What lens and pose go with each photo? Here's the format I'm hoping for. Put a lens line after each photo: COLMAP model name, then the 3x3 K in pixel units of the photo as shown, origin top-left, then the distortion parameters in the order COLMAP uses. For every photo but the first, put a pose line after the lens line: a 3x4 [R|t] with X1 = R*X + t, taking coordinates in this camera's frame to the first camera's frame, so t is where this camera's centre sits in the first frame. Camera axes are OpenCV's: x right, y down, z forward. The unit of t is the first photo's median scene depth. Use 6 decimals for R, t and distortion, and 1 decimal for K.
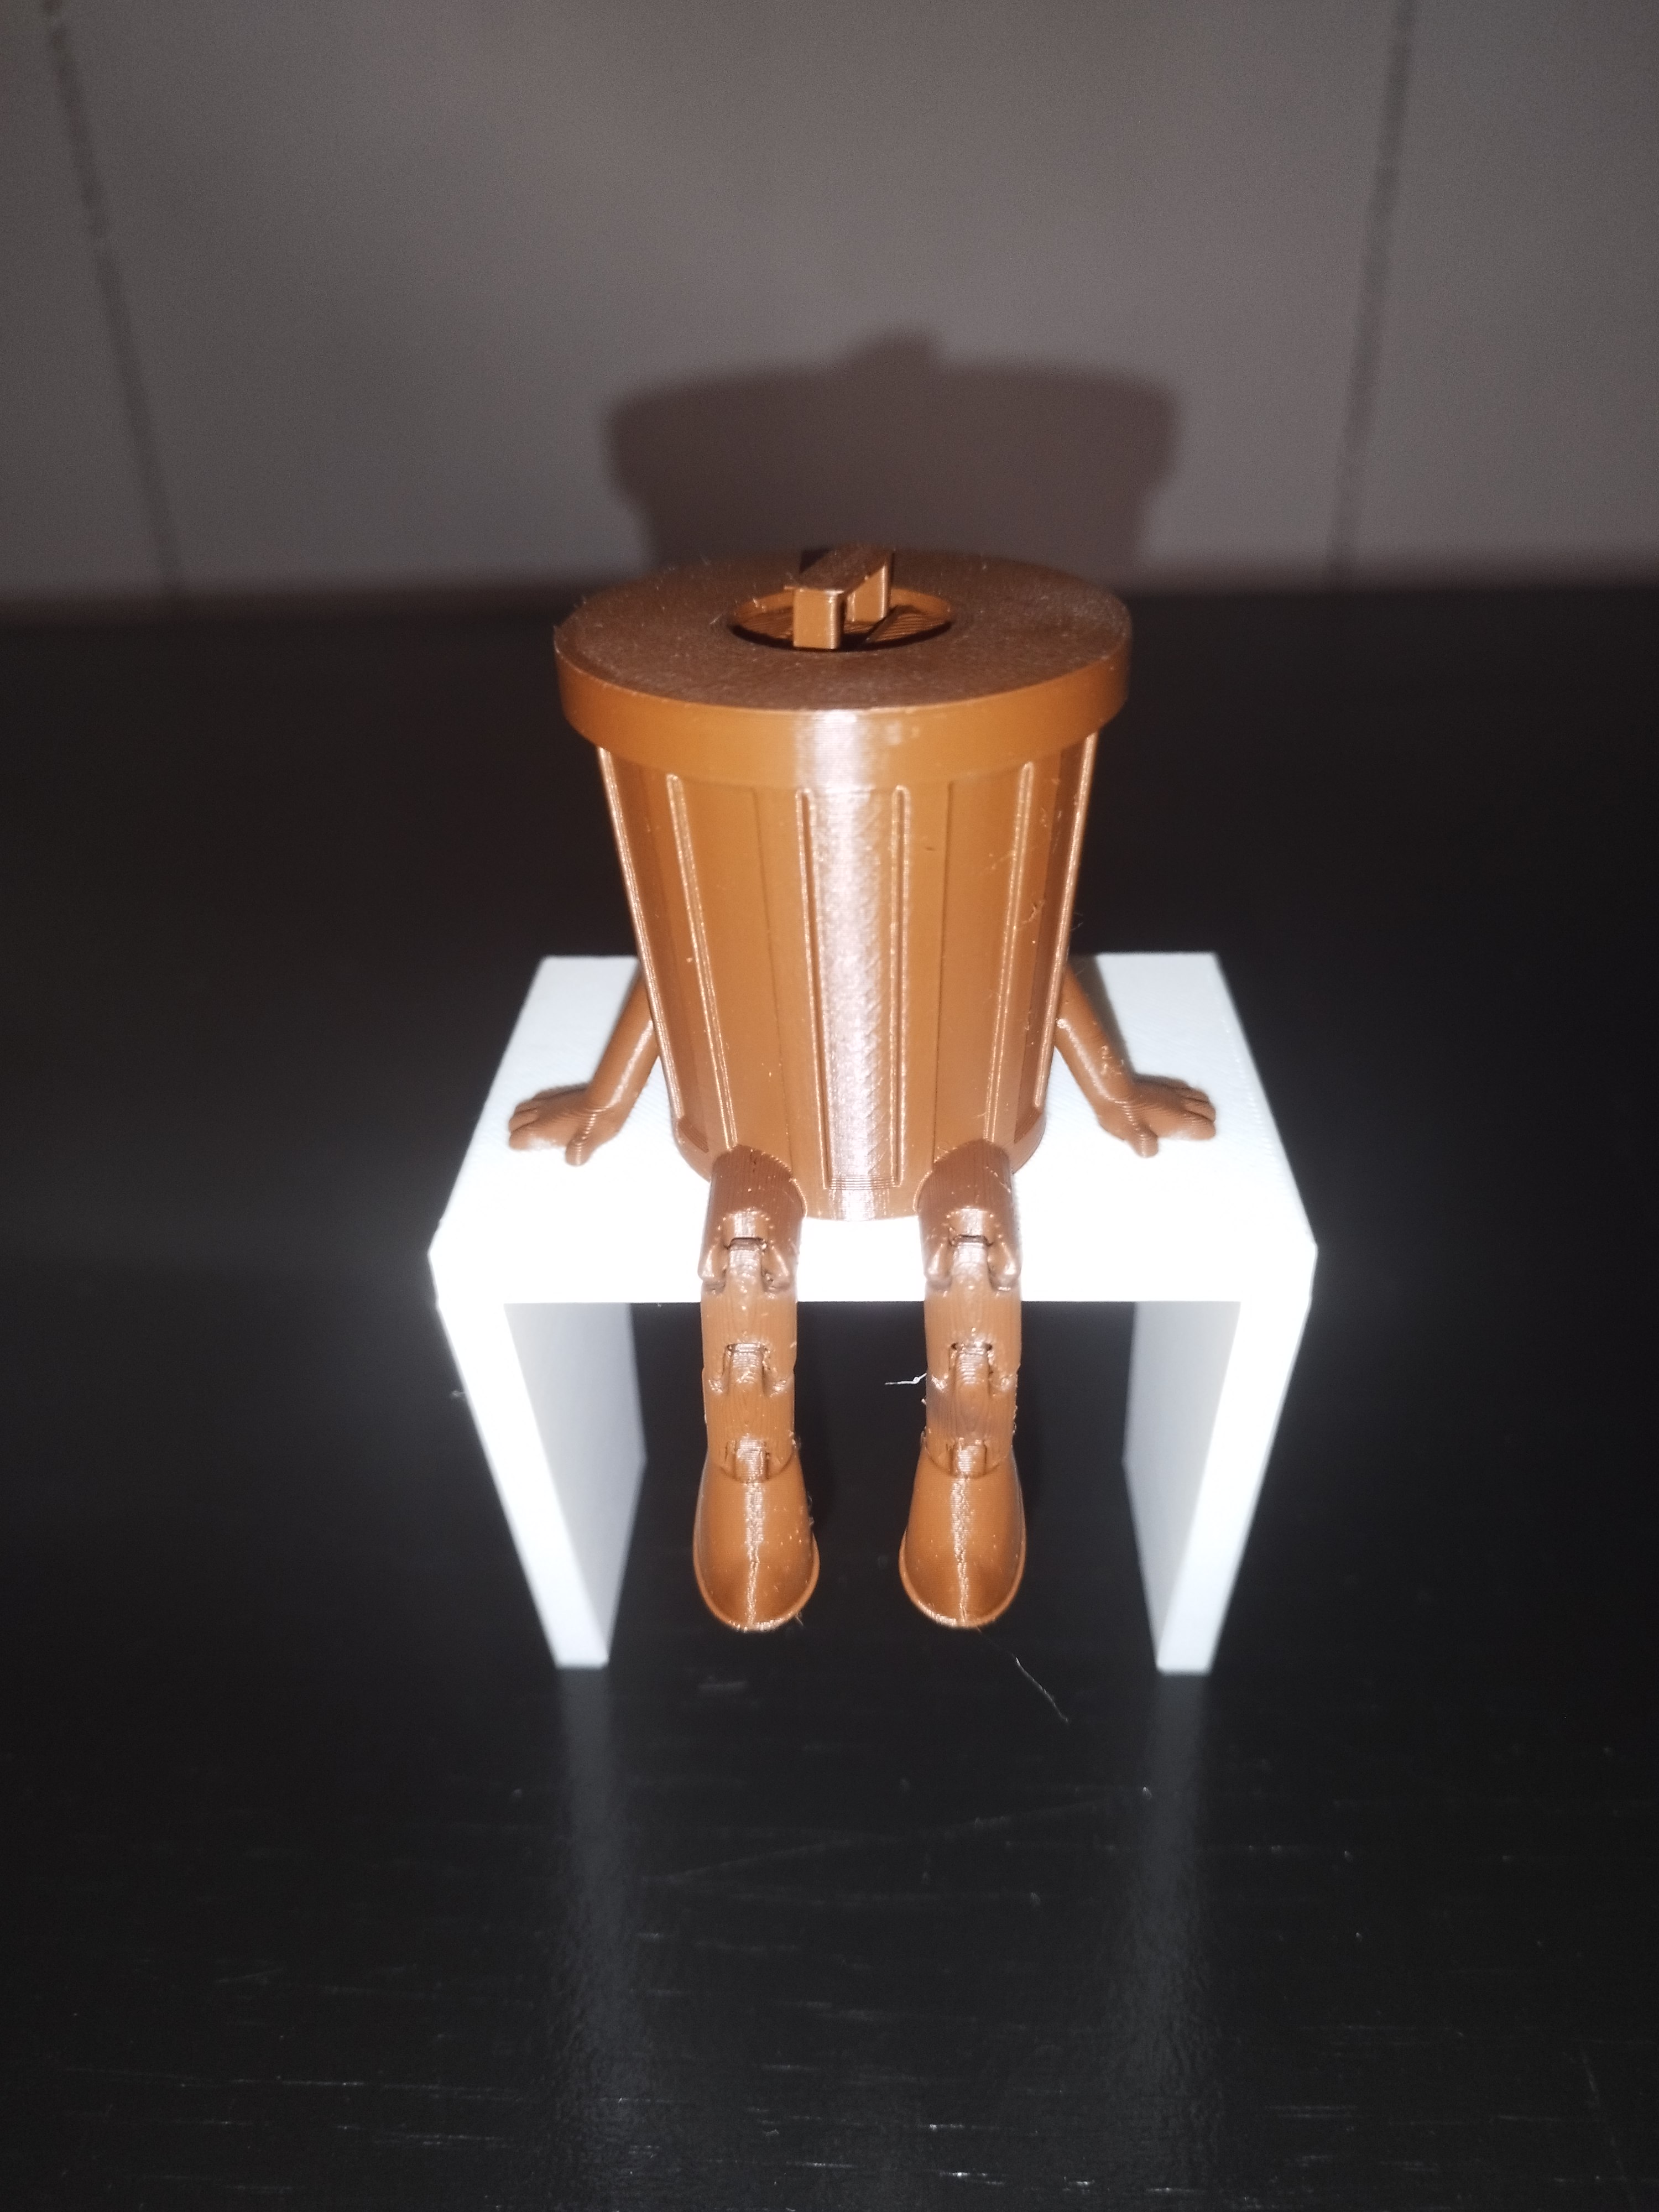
lens RADIAL K [[1790.6, 0, 825.3], [0, 1790.6, 1149.6], [0, 0, 1]] dist [-0.061002, 0.007900]
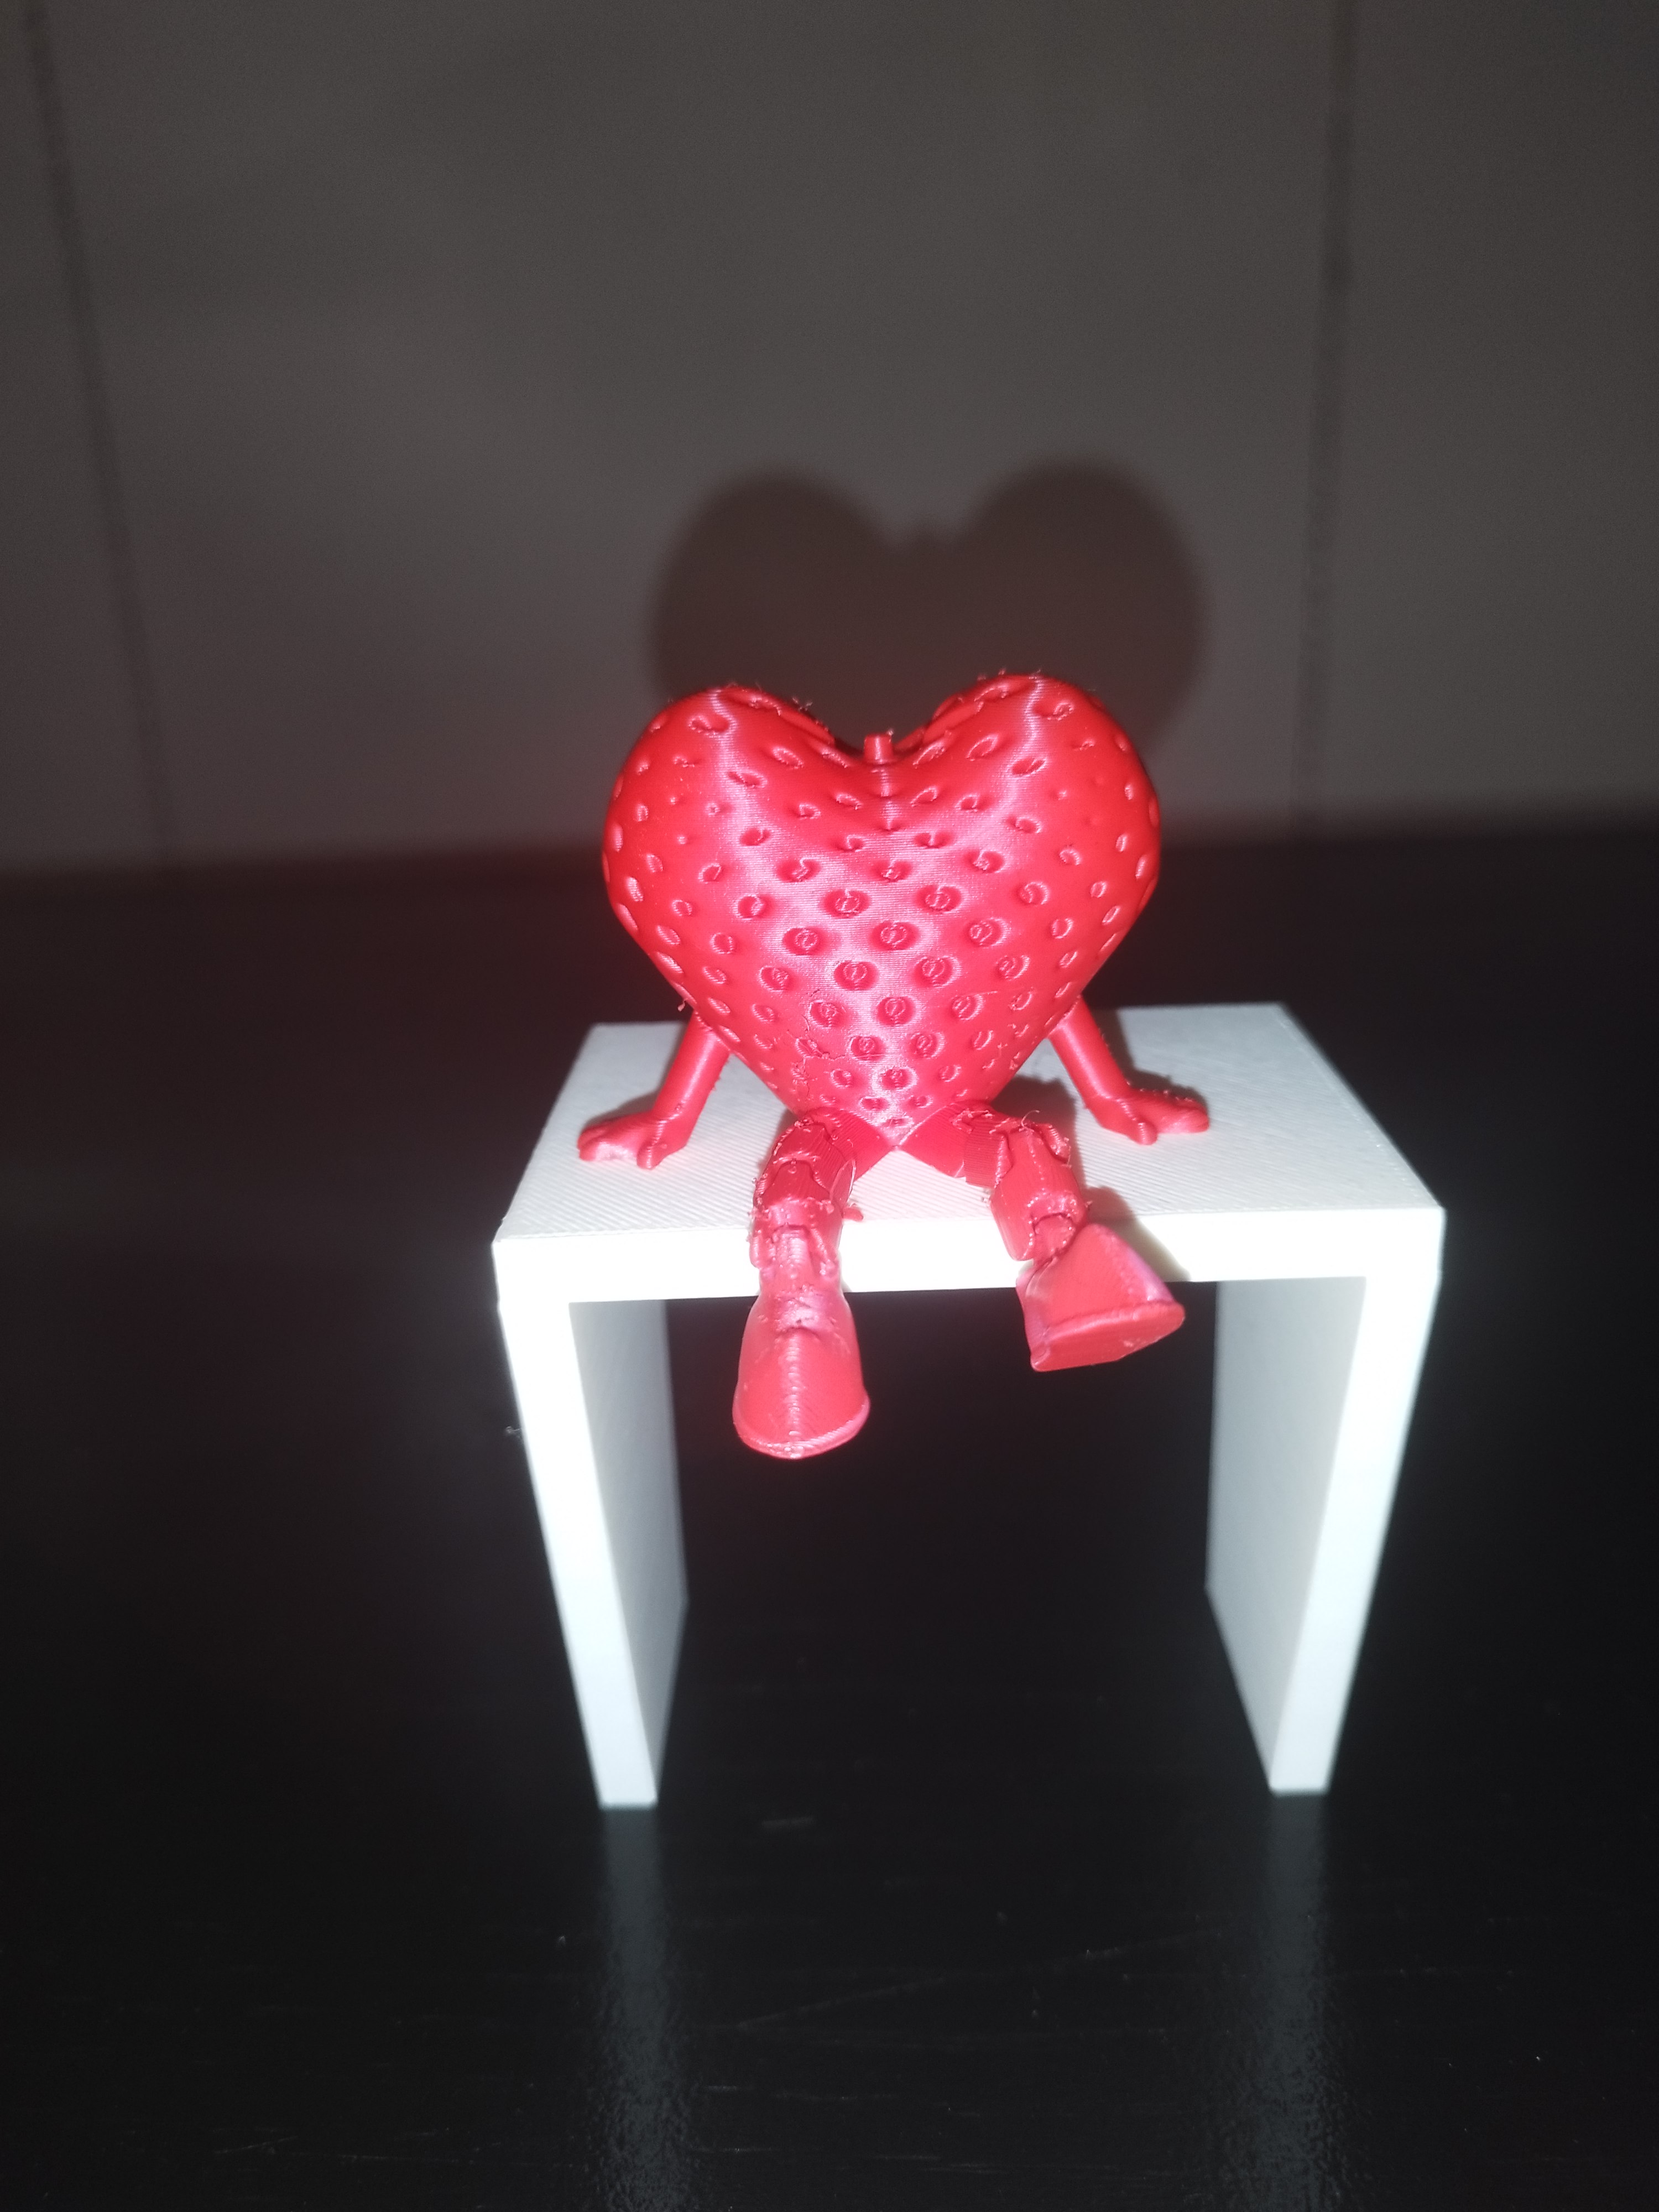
lens RADIAL K [[1790.6, 0, 822.2], [0, 1790.6, 1107.8], [0, 0, 1]] dist [-0.061002, 0.007900]
pose [[0.999733, -0.019536, 0.012327, -0.050488], [0.021664, 0.978159, -0.206725, 0.153387], [-0.008019, 0.206937, 0.978321, 0.063060]]
